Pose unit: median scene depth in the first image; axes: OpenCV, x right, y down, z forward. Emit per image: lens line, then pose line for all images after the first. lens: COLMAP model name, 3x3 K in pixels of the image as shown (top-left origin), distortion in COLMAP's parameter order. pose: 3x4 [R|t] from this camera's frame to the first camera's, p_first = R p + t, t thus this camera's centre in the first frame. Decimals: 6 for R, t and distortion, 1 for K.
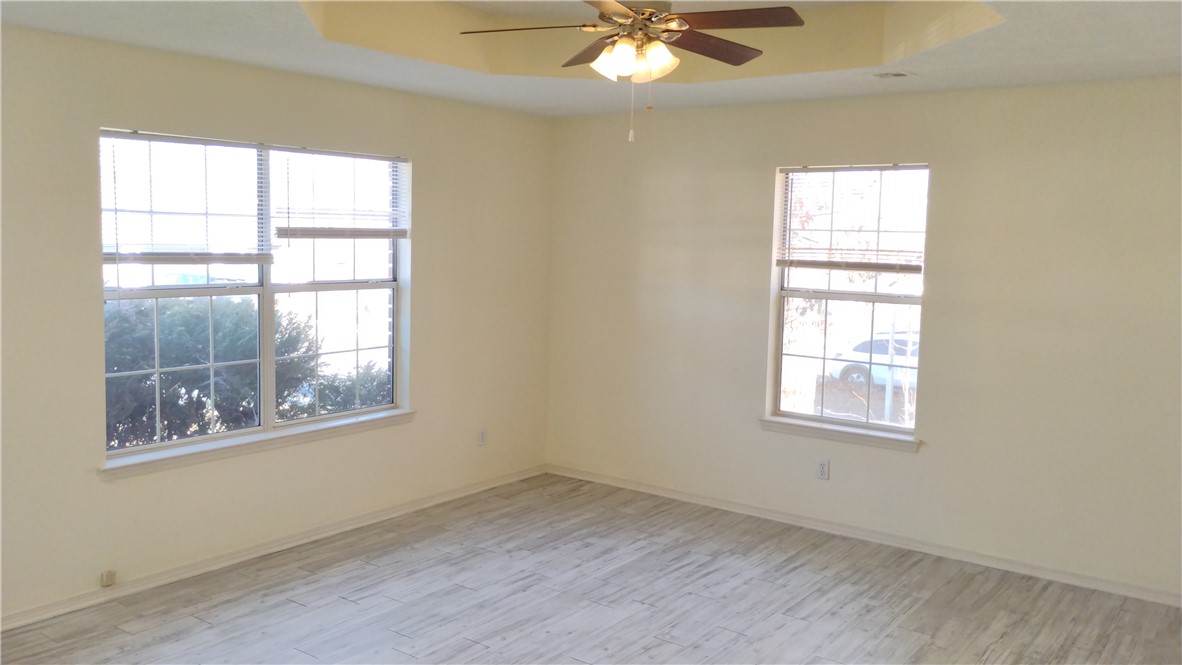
lens RADIAL K [[980.4, 0, 598.6], [0, 980.4, 325.4], [0, 0, 1]] dist [0.078407, -0.099073]
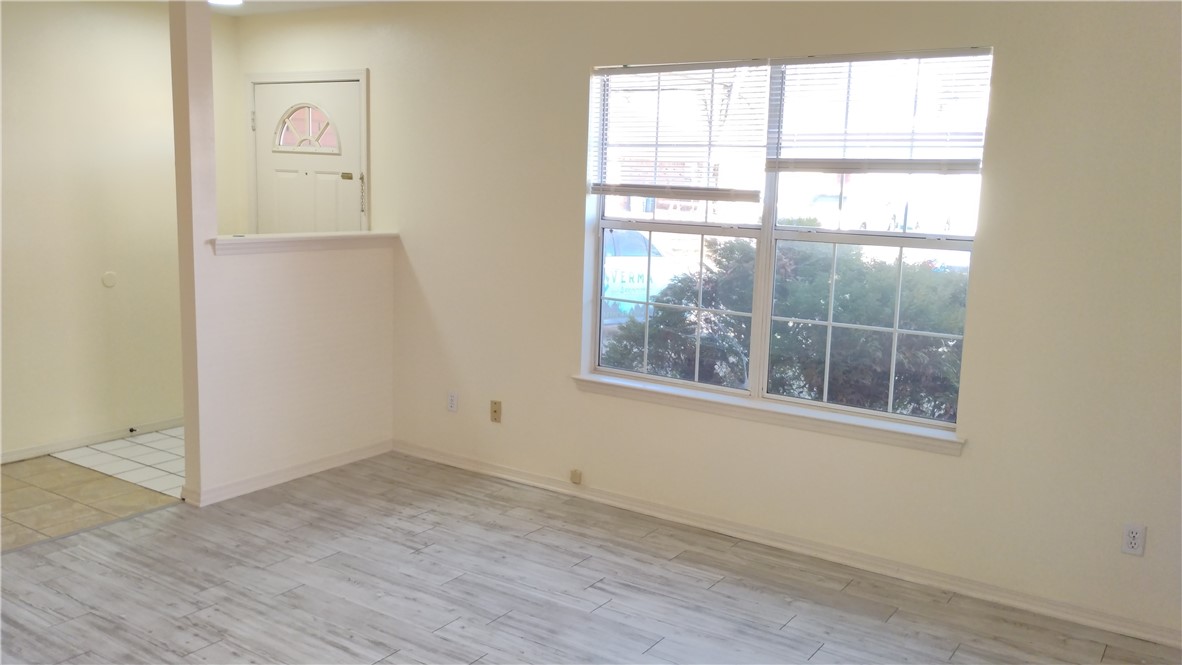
lens RADIAL K [[980.4, 0, 598.6], [0, 980.4, 325.4], [0, 0, 1]] dist [0.078407, -0.099073]
pose [[0.040835, 0.124309, -0.991403, 0.534323], [-0.124654, 0.985112, 0.118385, -0.042918], [0.991360, 0.118748, 0.055723, 0.869410]]
